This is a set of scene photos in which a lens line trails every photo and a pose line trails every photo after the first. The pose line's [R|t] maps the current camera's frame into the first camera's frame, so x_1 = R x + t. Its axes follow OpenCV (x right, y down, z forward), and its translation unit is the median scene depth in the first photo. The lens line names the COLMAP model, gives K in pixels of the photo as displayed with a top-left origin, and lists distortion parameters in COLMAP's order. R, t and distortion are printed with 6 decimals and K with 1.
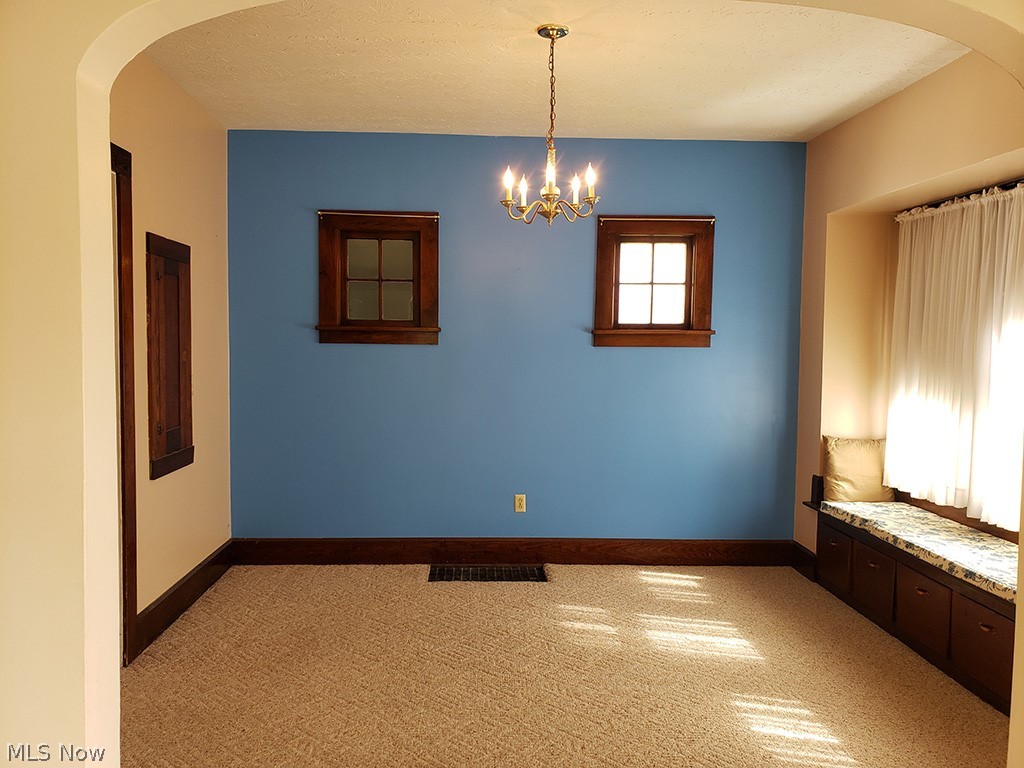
lens RADIAL K [[798.4, 0, 491.9], [0, 798.4, 385.7], [0, 0, 1]] dist [0.101920, -0.144256]
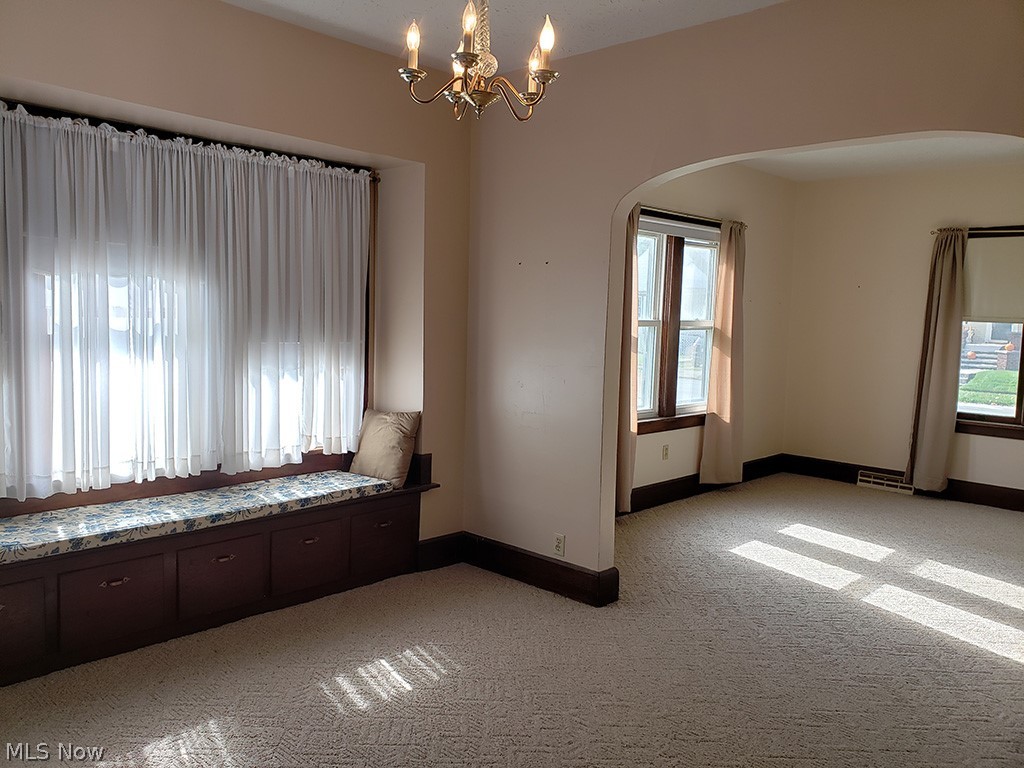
lens RADIAL K [[798.4, 0, 491.9], [0, 798.4, 385.7], [0, 0, 1]] dist [0.101920, -0.144256]
pose [[-0.696677, -0.094861, 0.711085, -0.258769], [0.008833, 0.990009, 0.140725, -0.054724], [-0.717330, 0.104321, -0.688879, 0.951588]]
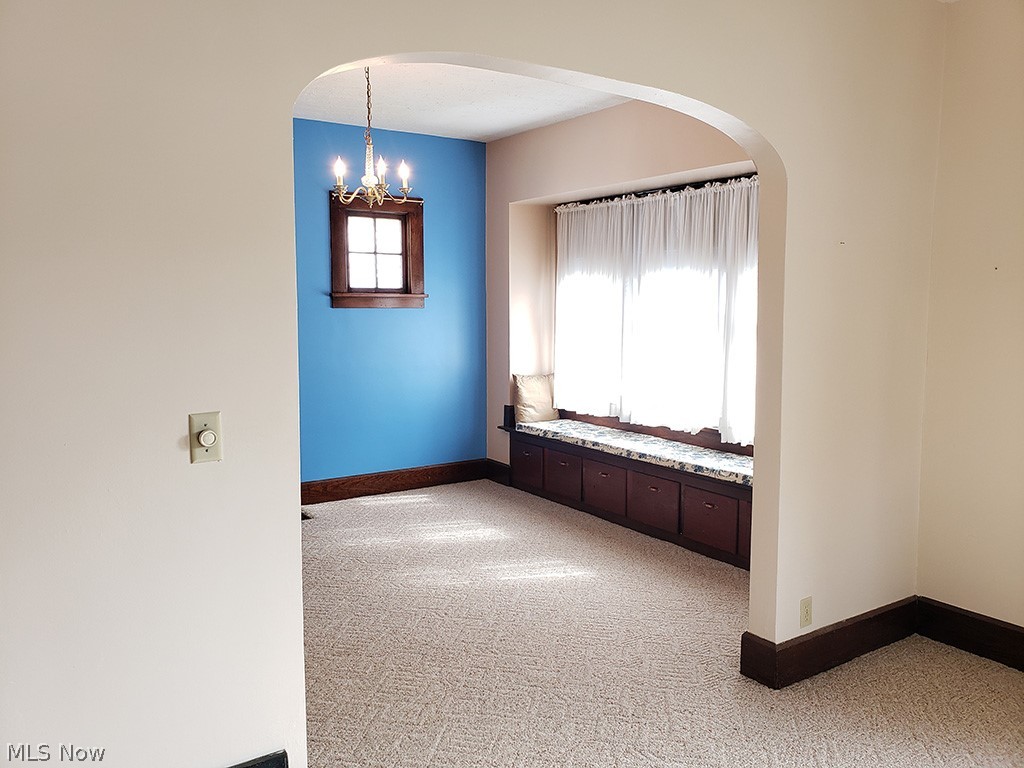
lens RADIAL K [[798.4, 0, 491.9], [0, 798.4, 385.7], [0, 0, 1]] dist [0.101920, -0.144256]
pose [[0.856298, -0.065647, 0.512293, -0.269664], [0.040104, 0.997346, 0.060769, -0.000213], [-0.514922, -0.031491, 0.856658, -0.086887]]
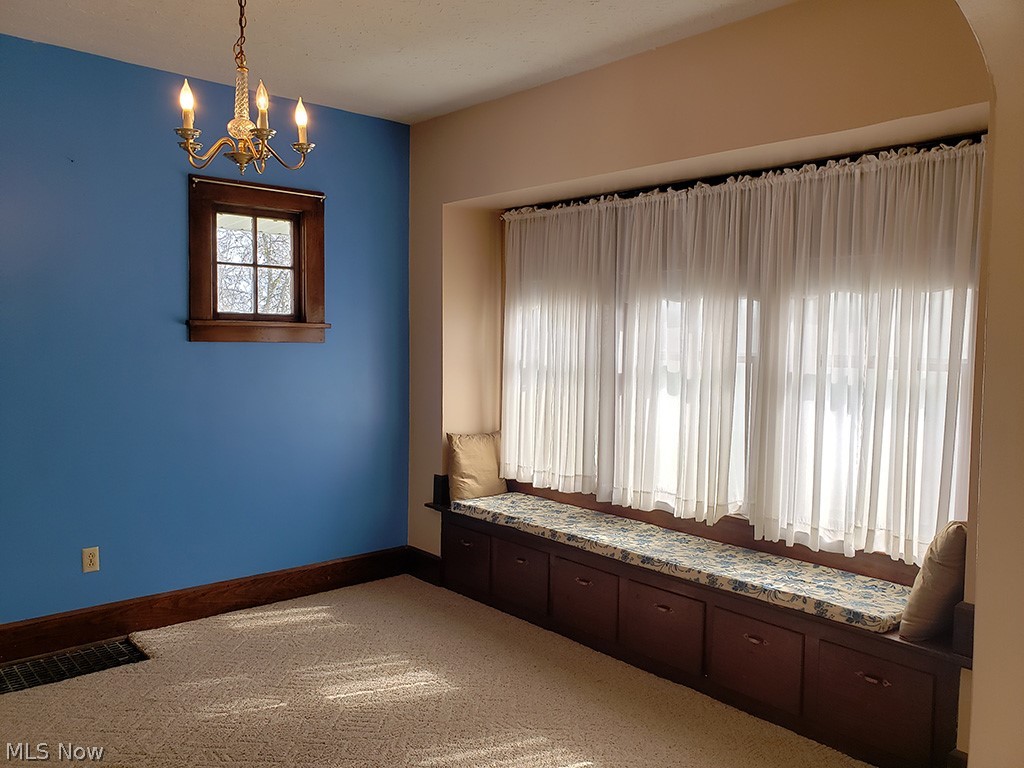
lens RADIAL K [[807.3, 0, 497.5], [0, 807.3, 386.6], [0, 0, 1]] dist [0.094120, -0.166972]
pose [[0.776692, -0.039897, 0.628616, -0.142301], [0.031194, 0.999204, 0.024875, -0.016394], [-0.629108, 0.000288, 0.777318, 0.198355]]
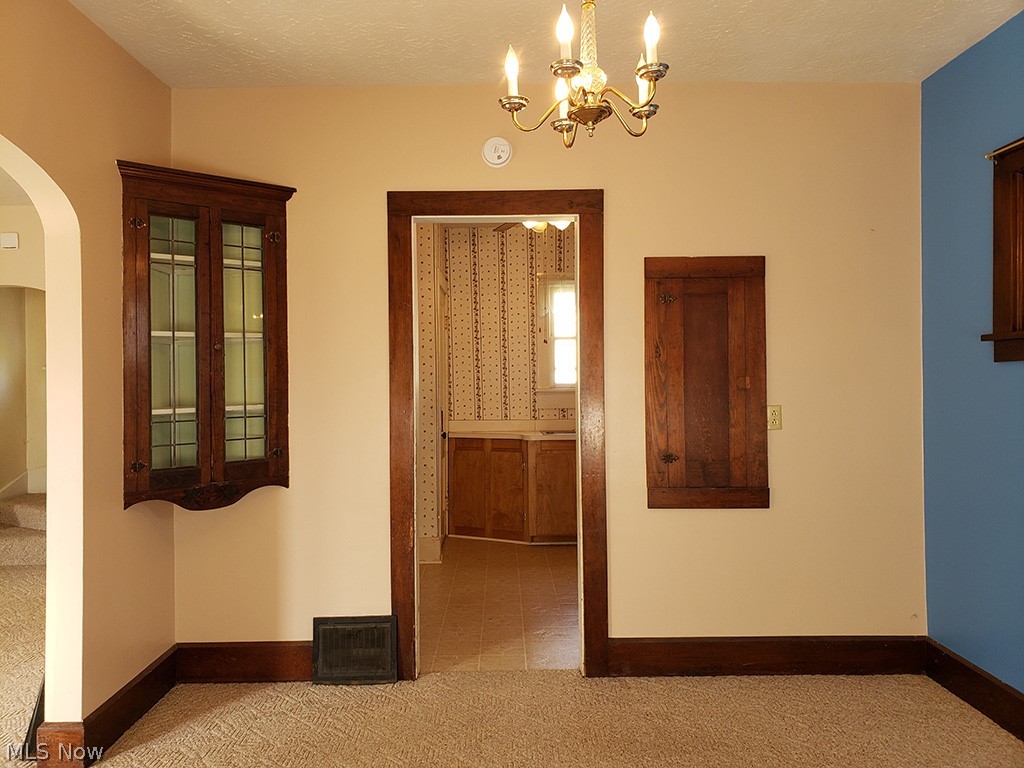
lens RADIAL K [[797.2, 0, 512.0], [0, 797.2, 384.0], [0, 0, 1]] dist [0.049327, -0.002853]
pose [[-0.024660, -0.009518, -0.999651, 0.424004], [-0.046452, 0.998886, -0.008365, -0.013868], [0.998616, 0.046229, -0.025075, 0.655759]]
